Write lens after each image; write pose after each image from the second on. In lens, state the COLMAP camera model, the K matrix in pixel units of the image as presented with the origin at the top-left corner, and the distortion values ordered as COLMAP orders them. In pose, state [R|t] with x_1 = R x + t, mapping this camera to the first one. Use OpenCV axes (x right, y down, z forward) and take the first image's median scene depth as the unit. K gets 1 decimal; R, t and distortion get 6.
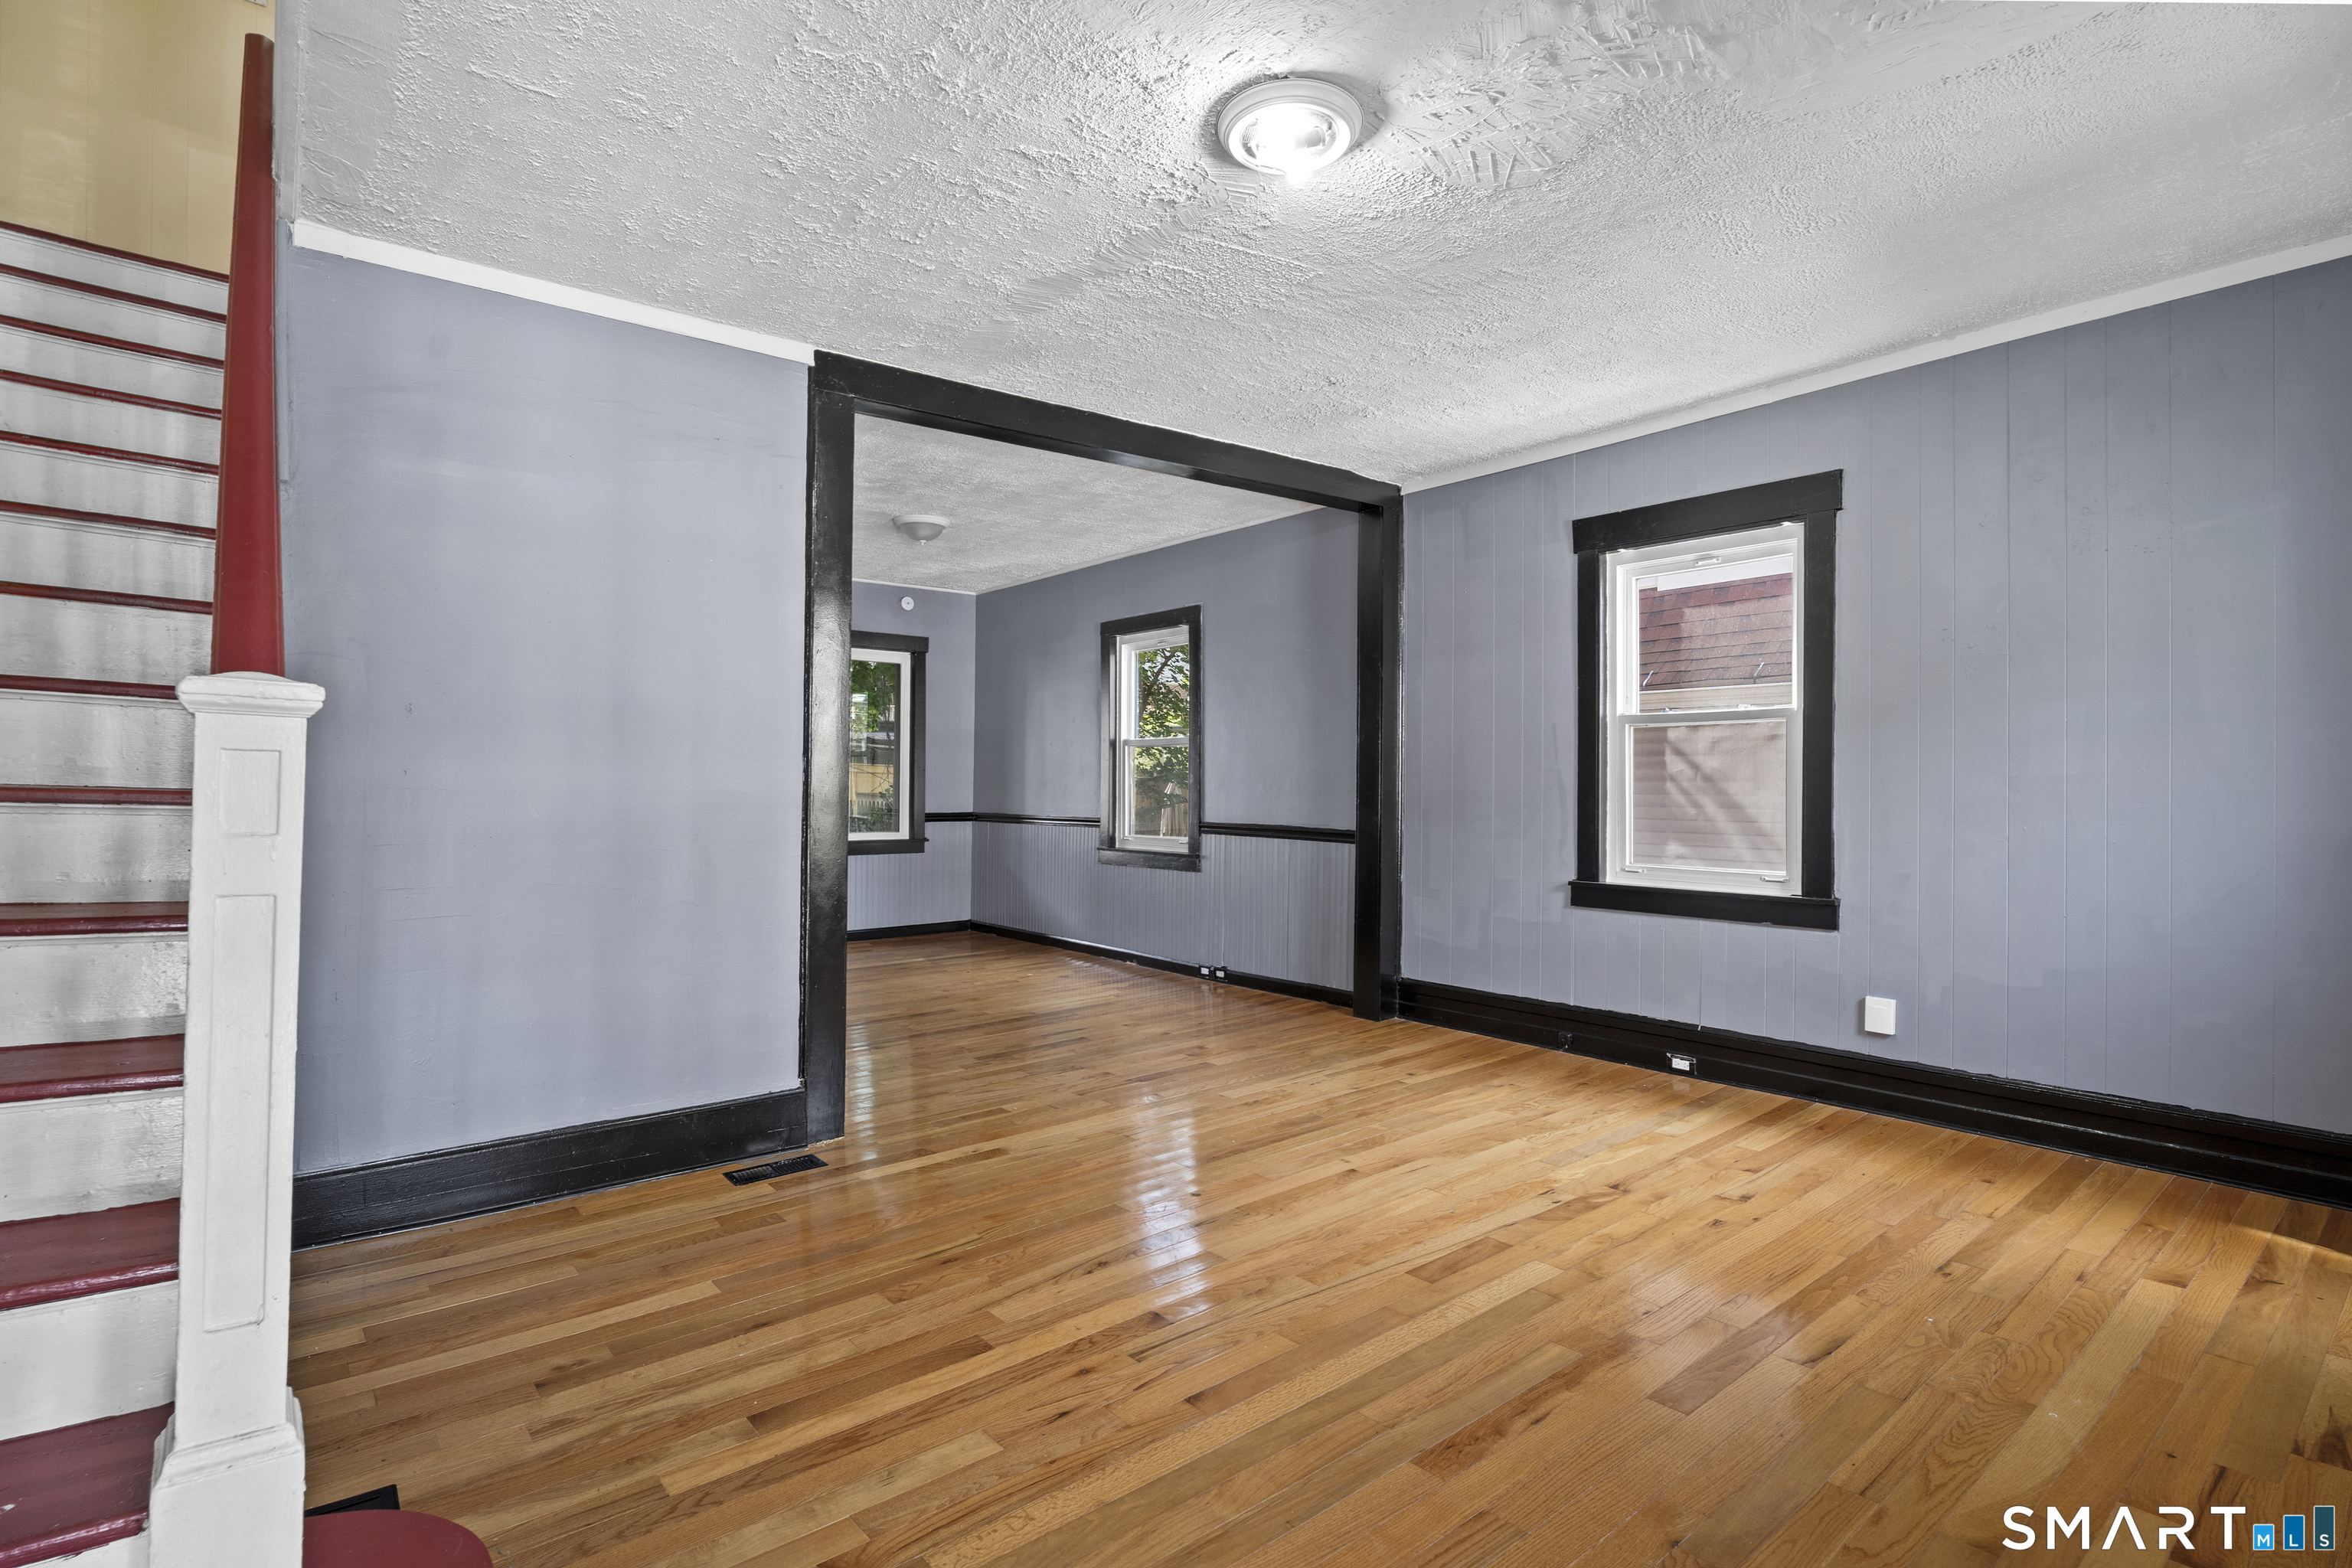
lens RADIAL K [[1158.8, 0, 1180.5], [0, 1158.8, 777.6], [0, 0, 1]] dist [-0.003360, -0.000127]
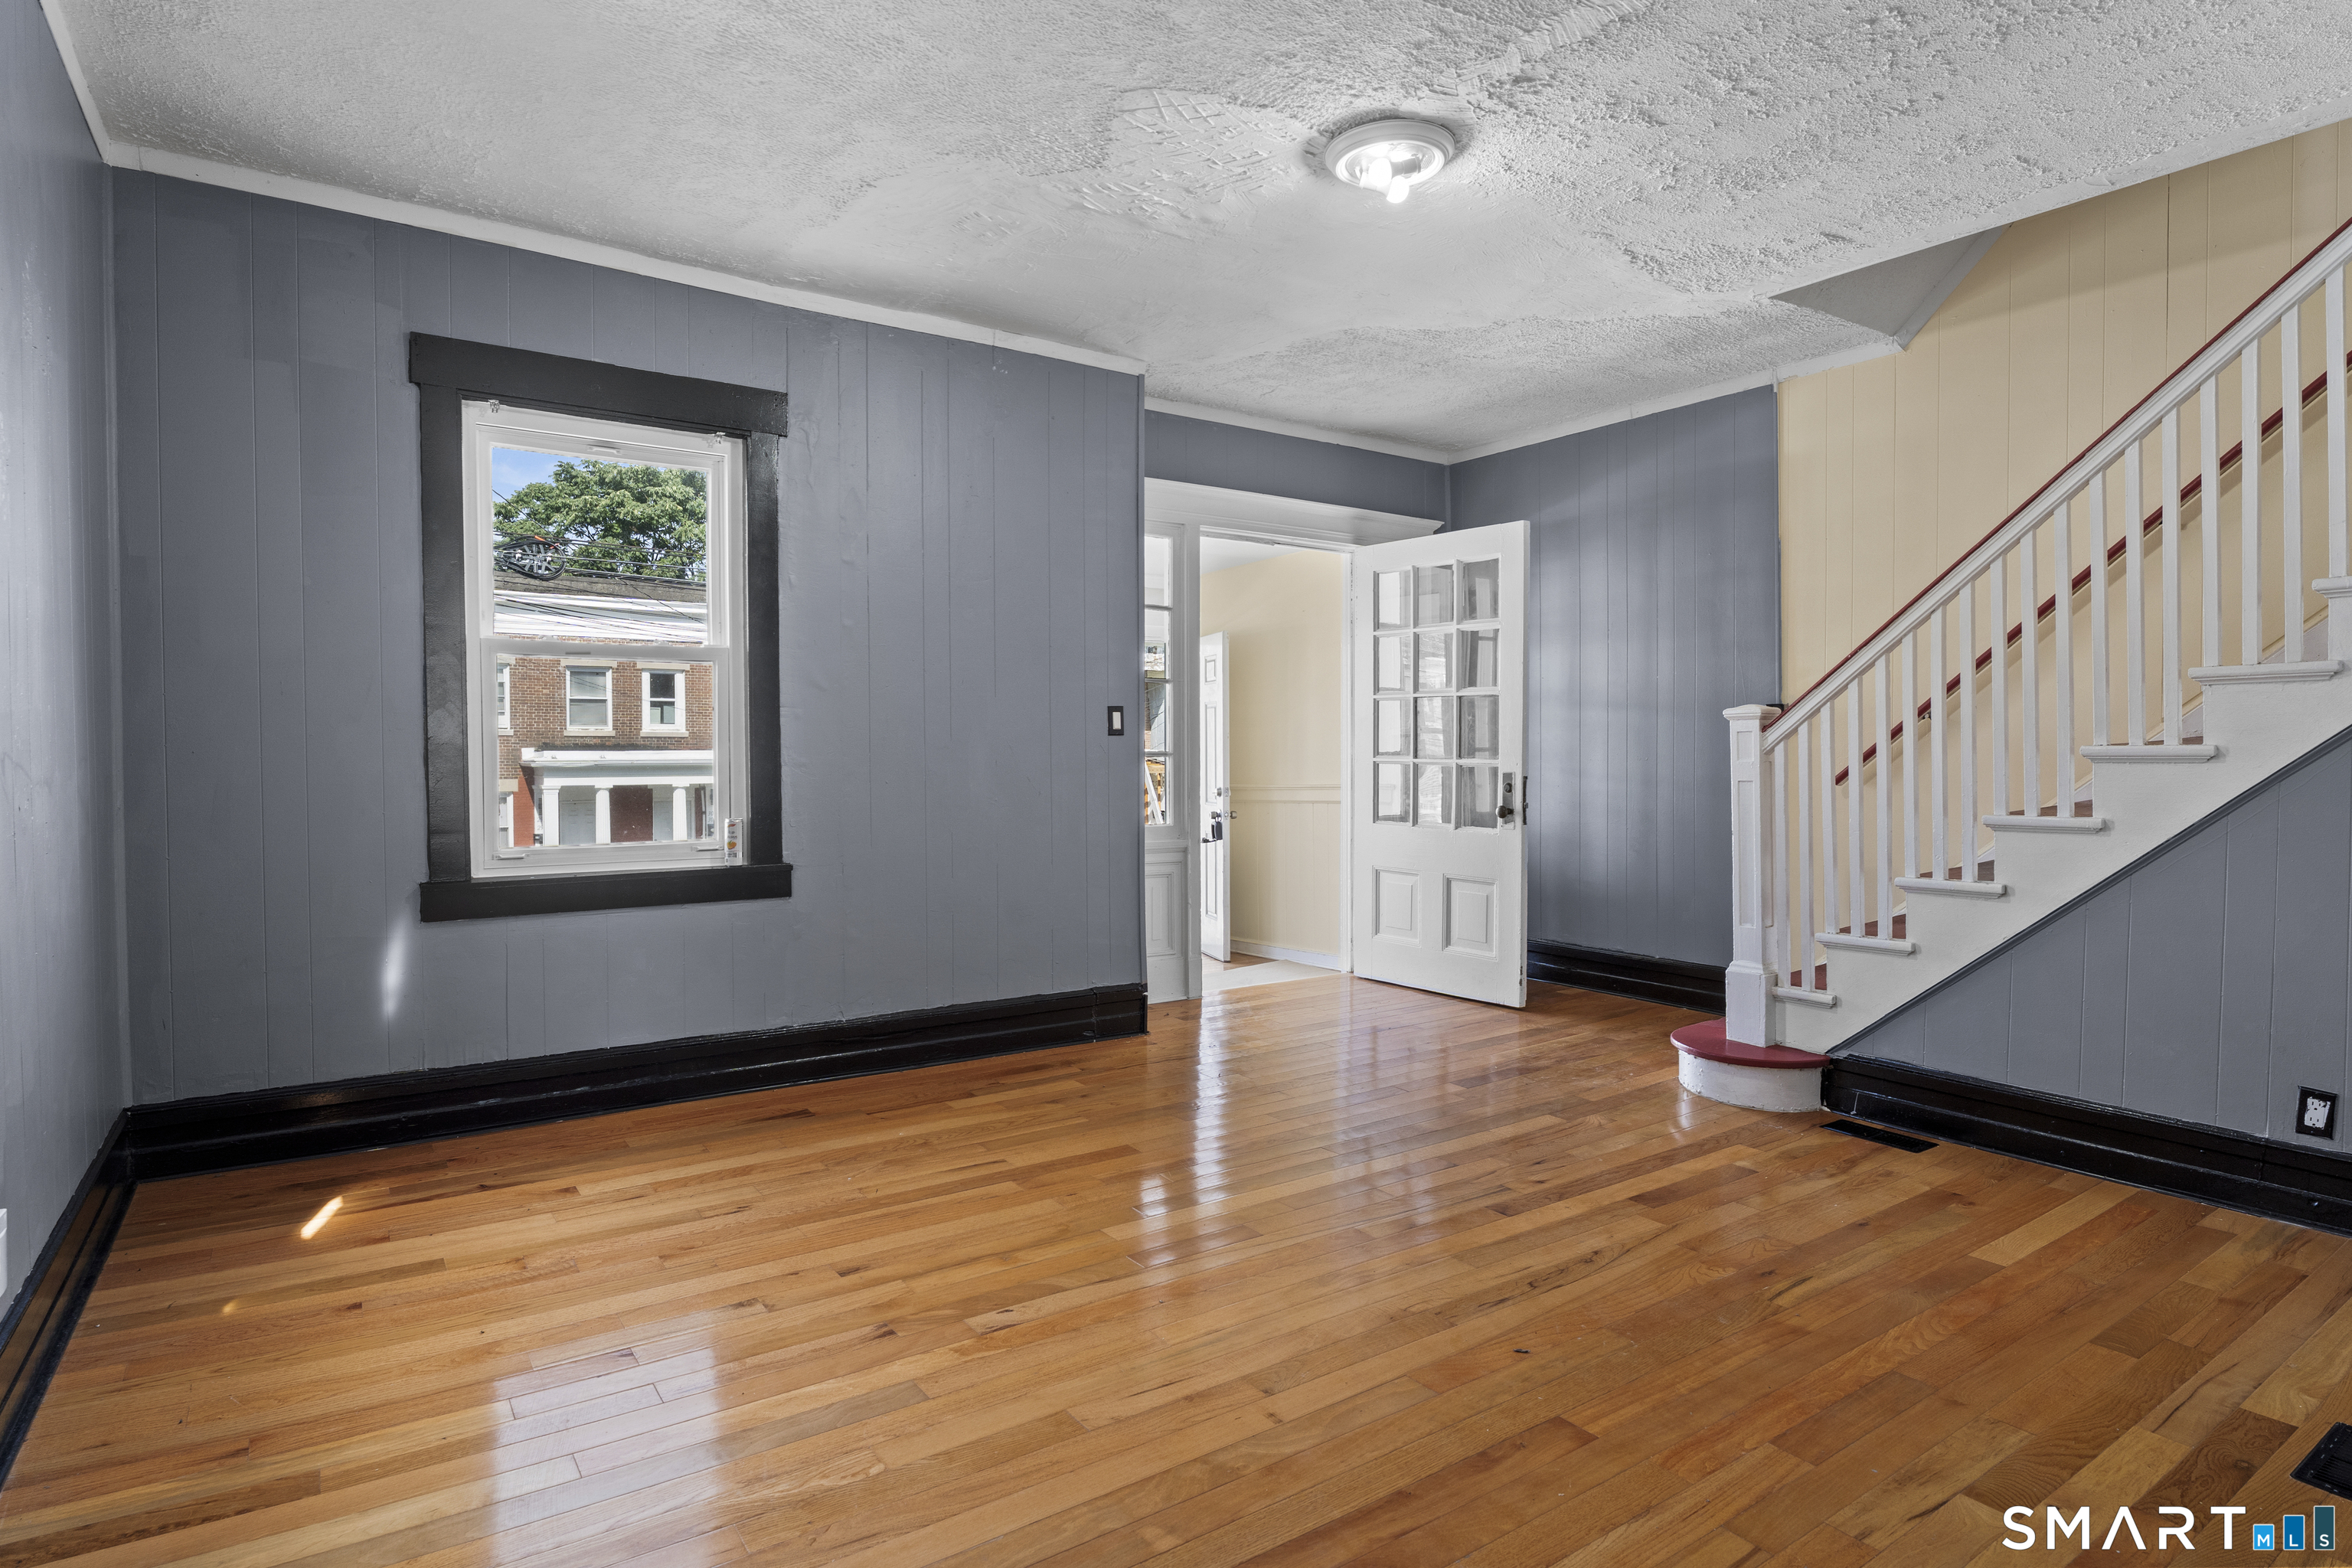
lens RADIAL K [[1205.4, 0, 1172.6], [0, 1205.4, 769.6], [0, 0, 1]] dist [-0.015178, 0.003746]
pose [[-0.995968, -0.002399, 0.089682, 0.187850], [-0.001804, 0.999976, 0.006716, 0.028491], [-0.089695, 0.006527, -0.995948, 2.114475]]
